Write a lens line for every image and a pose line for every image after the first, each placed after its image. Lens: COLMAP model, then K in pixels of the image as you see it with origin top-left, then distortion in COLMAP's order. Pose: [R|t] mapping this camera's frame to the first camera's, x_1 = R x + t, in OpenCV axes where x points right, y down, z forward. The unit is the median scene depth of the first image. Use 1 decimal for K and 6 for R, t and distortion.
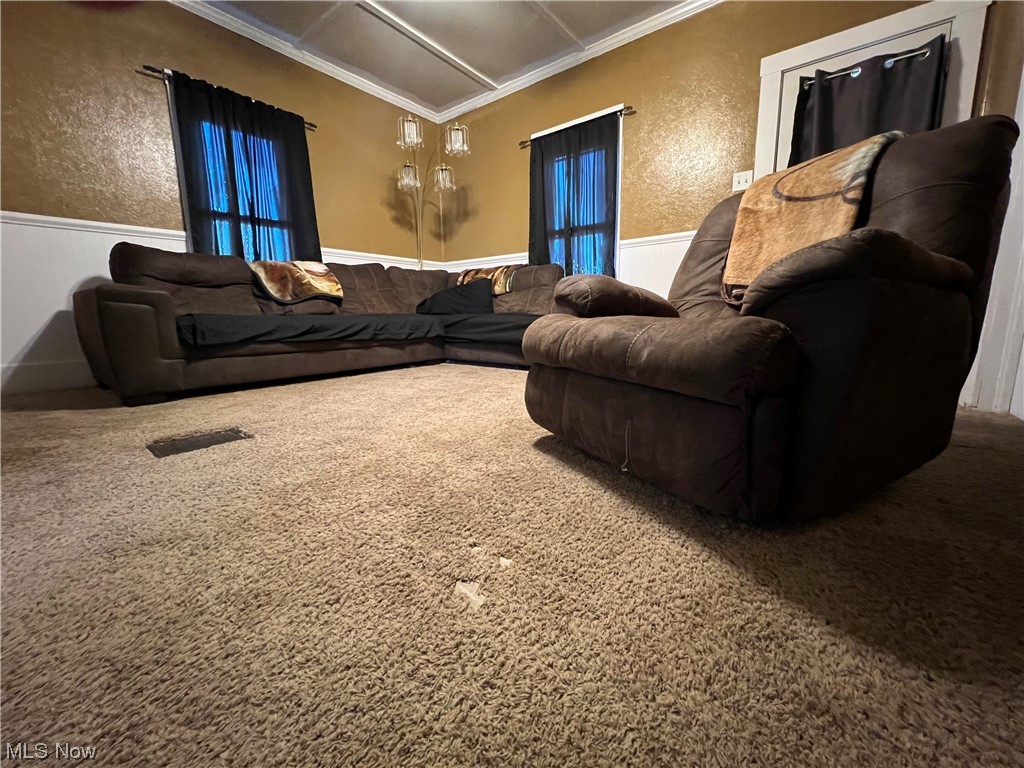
lens RADIAL K [[413.4, 0, 510.7], [0, 413.4, 382.9], [0, 0, 1]] dist [0.001074, 0.000081]
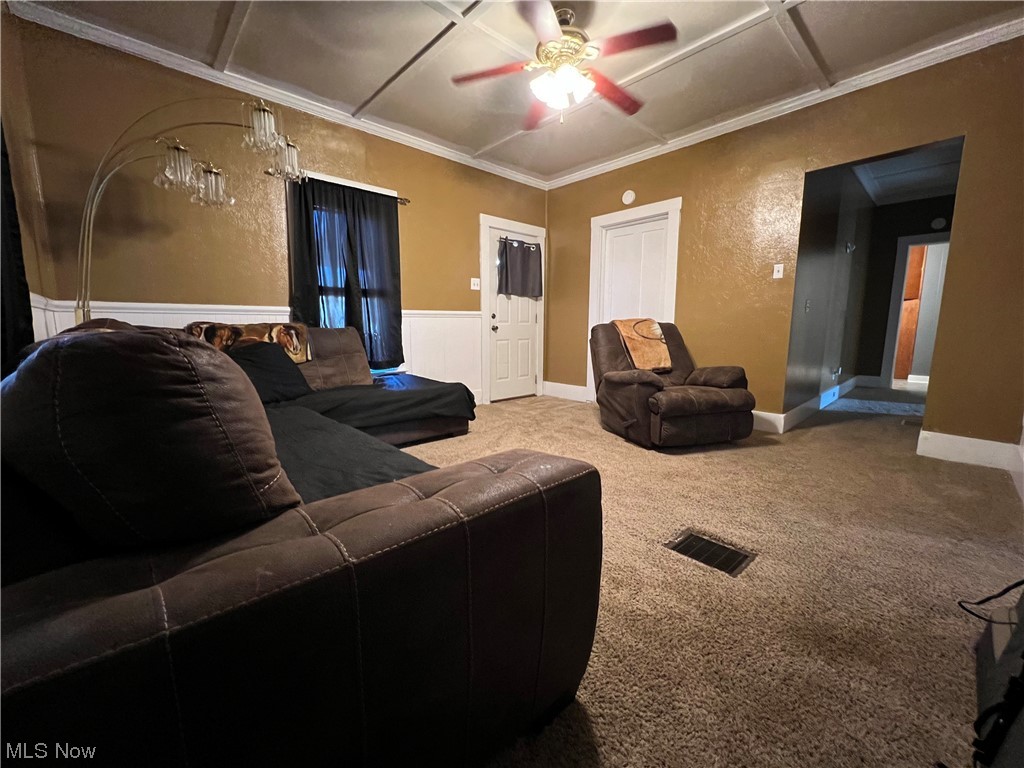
lens RADIAL K [[413.4, 0, 510.6], [0, 413.4, 384.1], [0, 0, 1]] dist [0.001074, 0.000081]
pose [[0.146434, -0.121902, 0.981681, -0.805360], [0.167852, 0.981049, 0.096786, -0.208243], [-0.974876, 0.150605, 0.164121, 0.562068]]
